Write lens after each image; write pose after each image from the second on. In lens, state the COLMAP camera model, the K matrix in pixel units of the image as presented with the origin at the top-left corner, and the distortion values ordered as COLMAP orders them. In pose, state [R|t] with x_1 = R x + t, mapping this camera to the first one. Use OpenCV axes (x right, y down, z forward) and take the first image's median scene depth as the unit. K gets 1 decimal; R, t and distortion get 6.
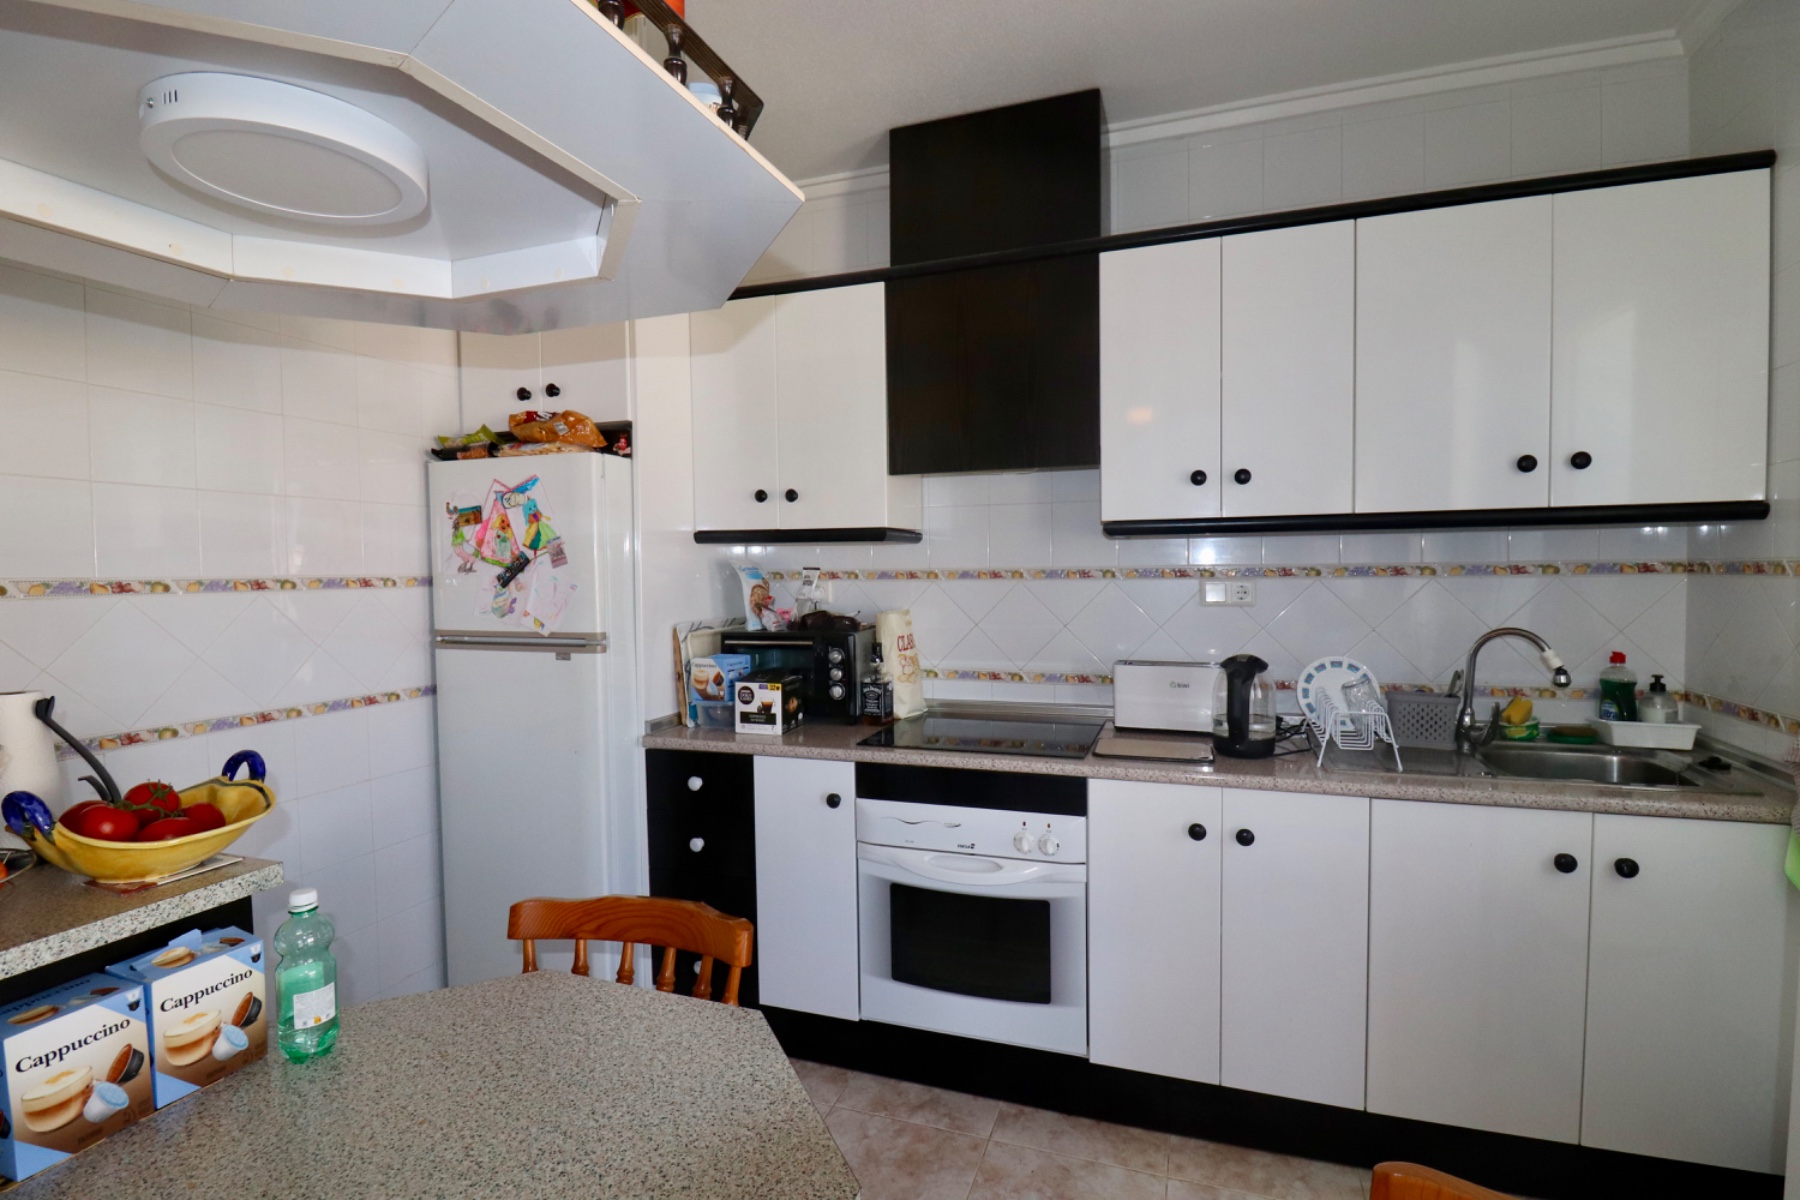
lens RADIAL K [[836.8, 0, 908.5], [0, 836.8, 599.5], [0, 0, 1]] dist [-0.004168, -0.006779]
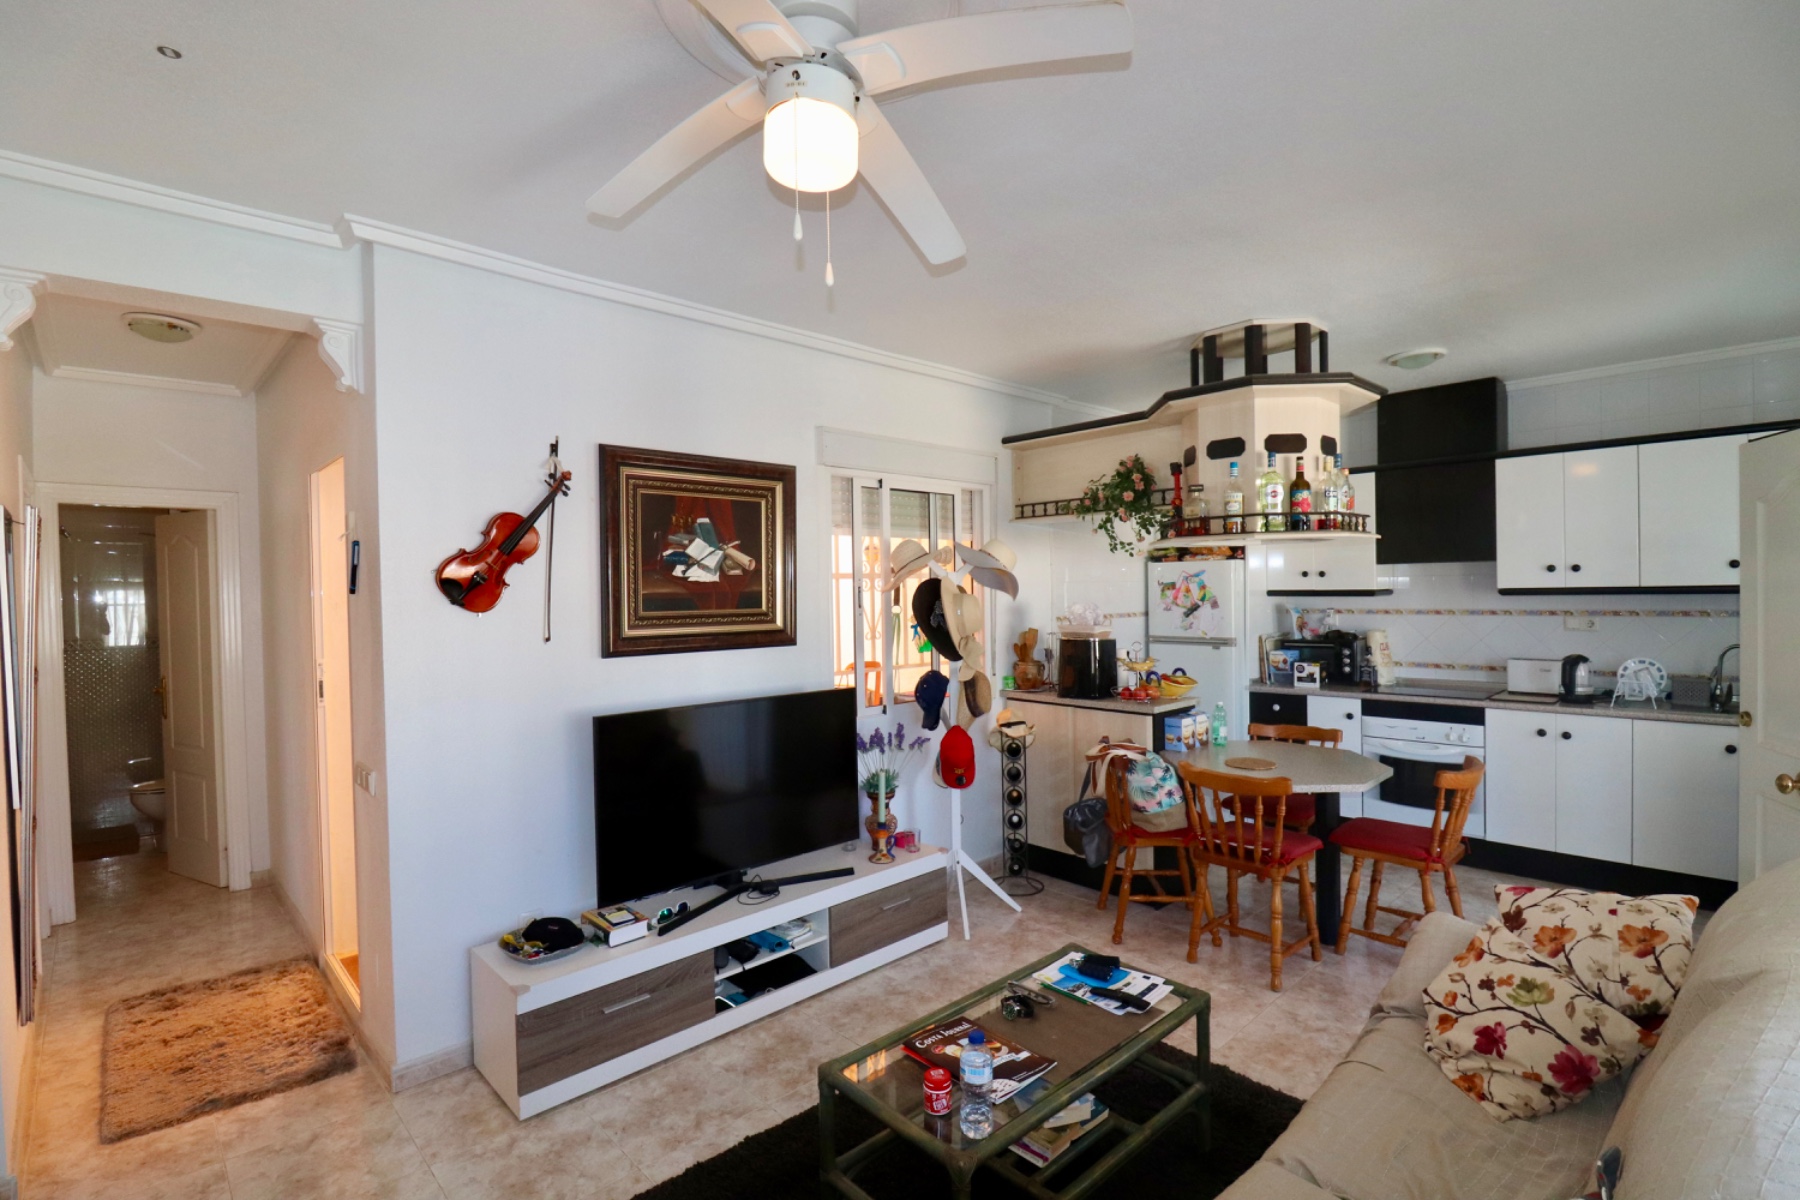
lens RADIAL K [[836.8, 0, 907.3], [0, 836.8, 602.4], [0, 0, 1]] dist [-0.004168, -0.006779]
pose [[0.888176, 0.002530, -0.459497, -0.106174], [-0.009508, 0.999872, -0.012871, -0.018050], [0.459406, 0.015801, 0.888086, -1.377000]]
